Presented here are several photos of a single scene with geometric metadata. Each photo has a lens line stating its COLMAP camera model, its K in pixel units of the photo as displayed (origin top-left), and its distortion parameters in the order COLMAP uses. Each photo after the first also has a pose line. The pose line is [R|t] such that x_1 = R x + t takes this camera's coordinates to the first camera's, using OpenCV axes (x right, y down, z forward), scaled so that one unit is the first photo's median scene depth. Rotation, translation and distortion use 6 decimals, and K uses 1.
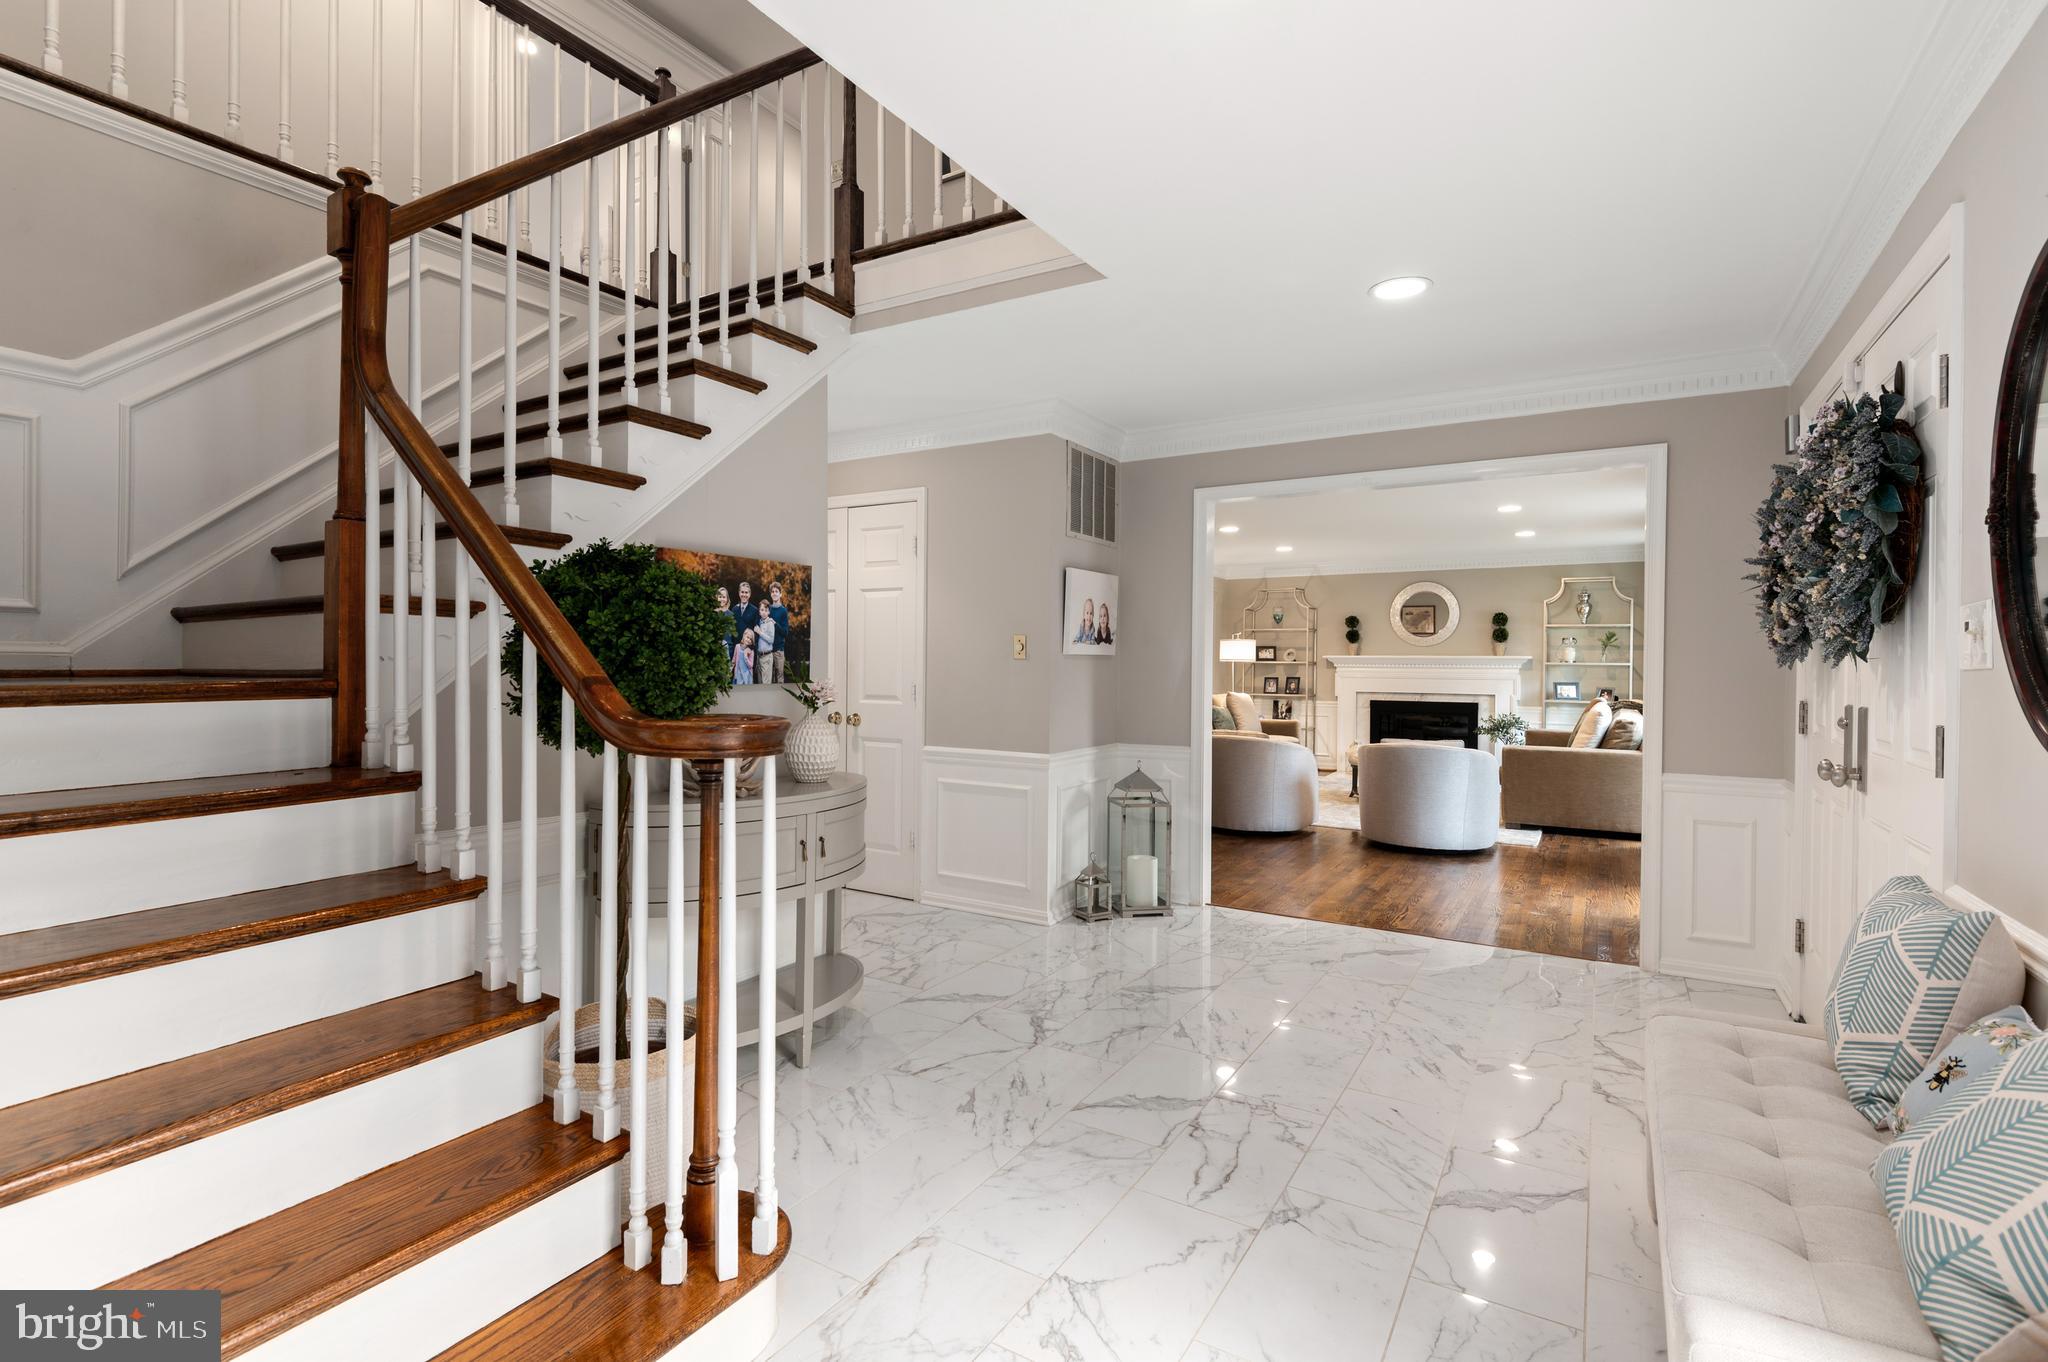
lens RADIAL K [[947.3, 0, 1025.2], [0, 947.3, 667.7], [0, 0, 1]] dist [0.000440, -0.002328]
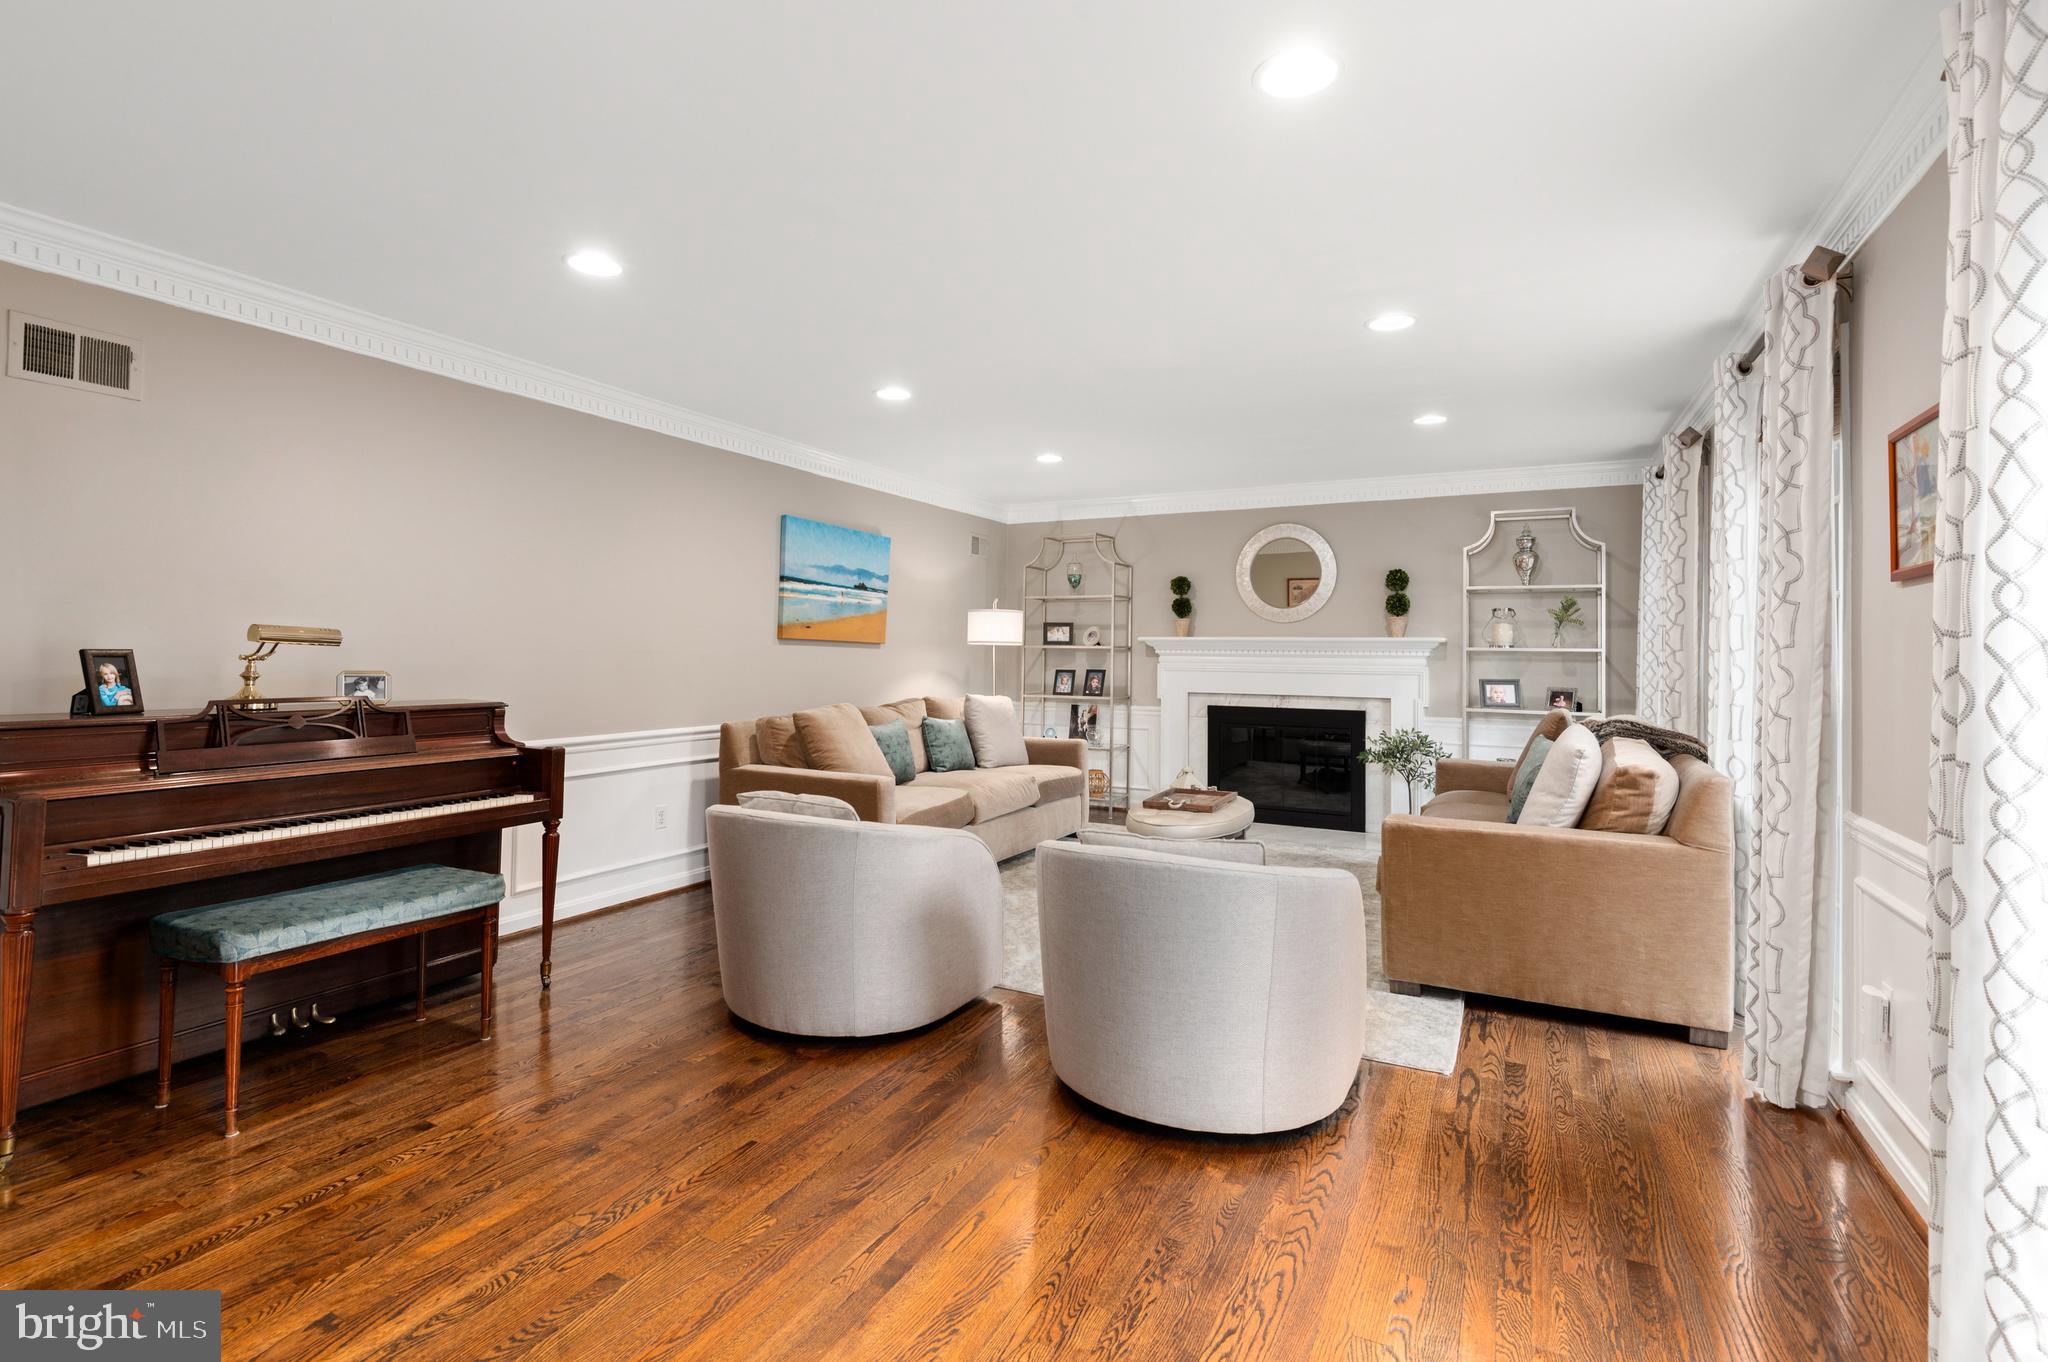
lens RADIAL K [[947.3, 0, 1027.5], [0, 947.3, 633.6], [0, 0, 1]] dist [0.000440, -0.002328]
pose [[0.997588, 0.004157, 0.069282, 0.210890], [-0.002559, 0.999729, -0.023144, 0.000272], [-0.069359, 0.022911, 0.997329, 0.386138]]
